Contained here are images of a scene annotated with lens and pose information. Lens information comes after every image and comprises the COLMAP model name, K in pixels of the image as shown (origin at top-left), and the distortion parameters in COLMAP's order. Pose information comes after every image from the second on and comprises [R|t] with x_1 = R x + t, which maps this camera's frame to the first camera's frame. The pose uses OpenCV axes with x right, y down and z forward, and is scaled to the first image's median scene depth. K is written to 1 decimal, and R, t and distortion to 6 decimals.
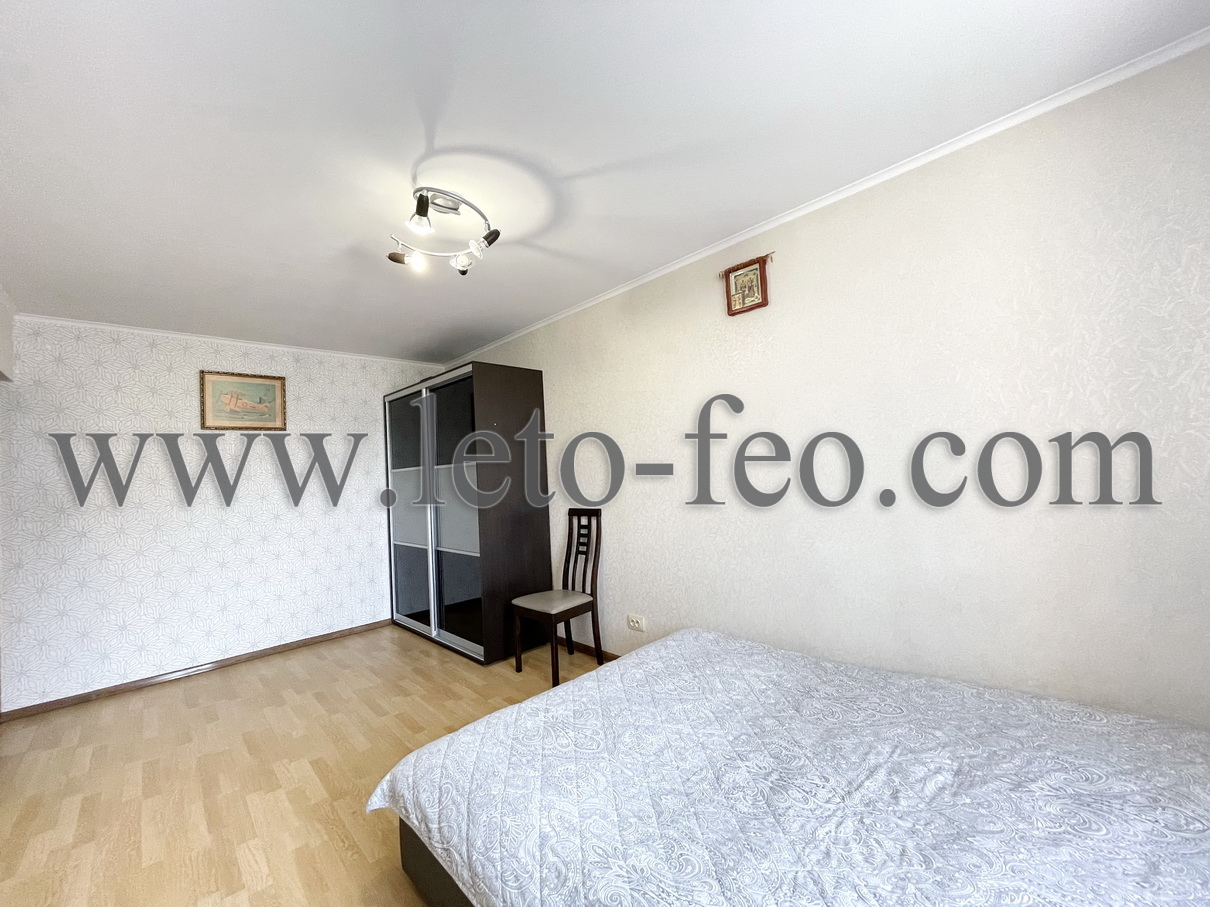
lens RADIAL K [[488.6, 0, 599.7], [0, 488.6, 454.0], [0, 0, 1]] dist [-0.001334, -0.000935]
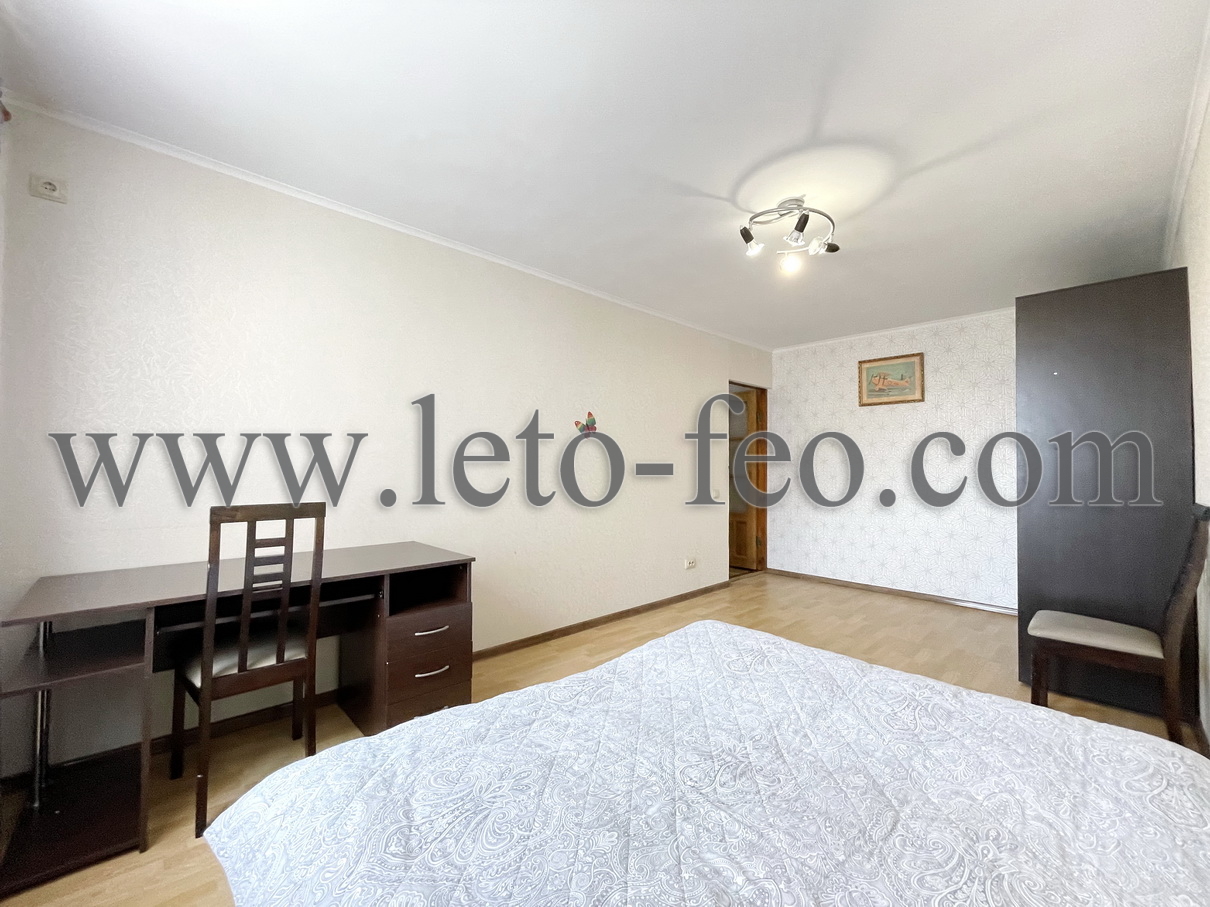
lens RADIAL K [[488.6, 0, 599.7], [0, 488.6, 454.0], [0, 0, 1]] dist [-0.001334, -0.000935]
pose [[-0.004499, 0.029925, -0.999542, 0.634783], [0.031488, 0.999061, 0.029768, 0.019847], [0.999494, -0.031340, -0.005437, 0.384673]]
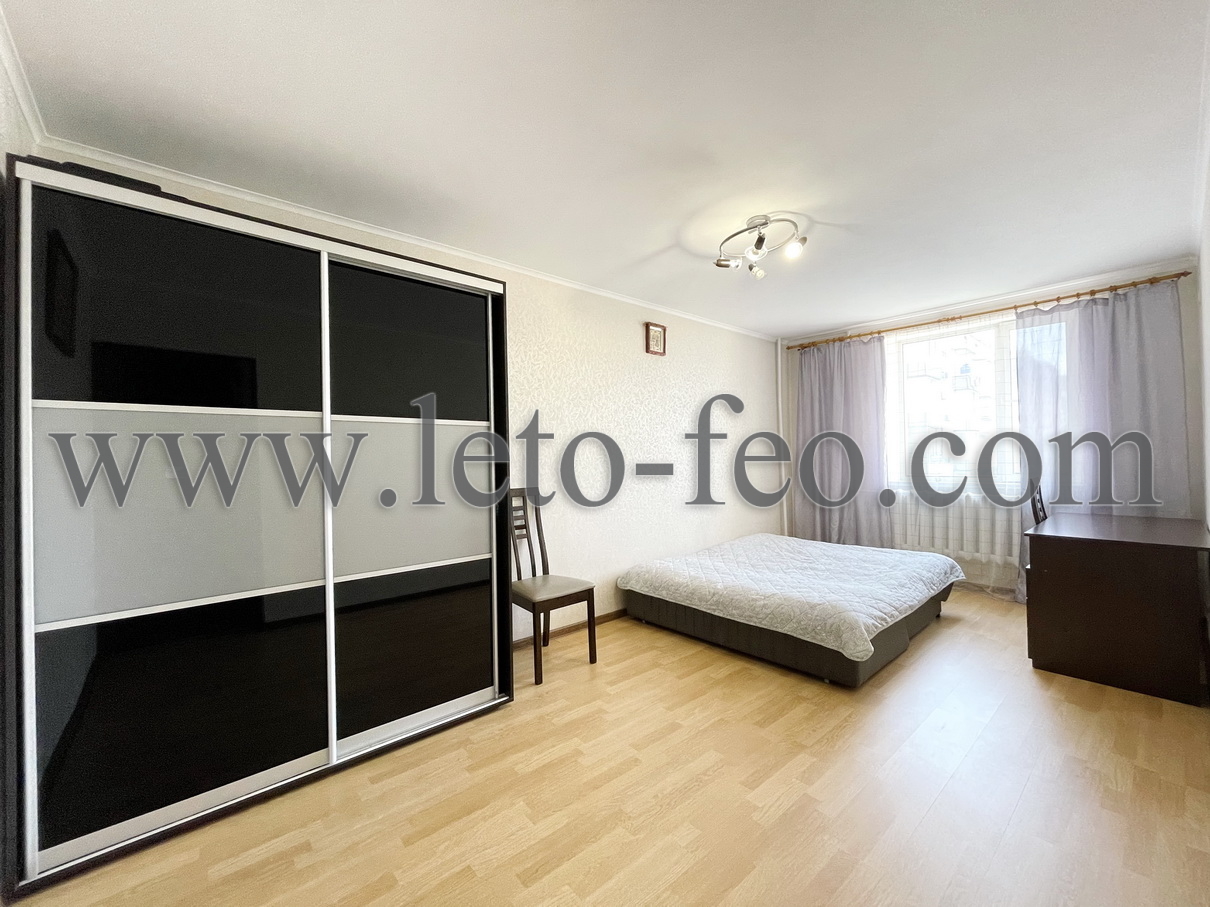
lens RADIAL K [[488.6, 0, 599.7], [0, 488.6, 454.0], [0, 0, 1]] dist [-0.001334, -0.000935]
pose [[0.043656, 0.062023, 0.997120, -1.128072], [-0.026611, 0.997789, -0.060899, 0.119365], [-0.998692, -0.023876, 0.045210, 0.973189]]
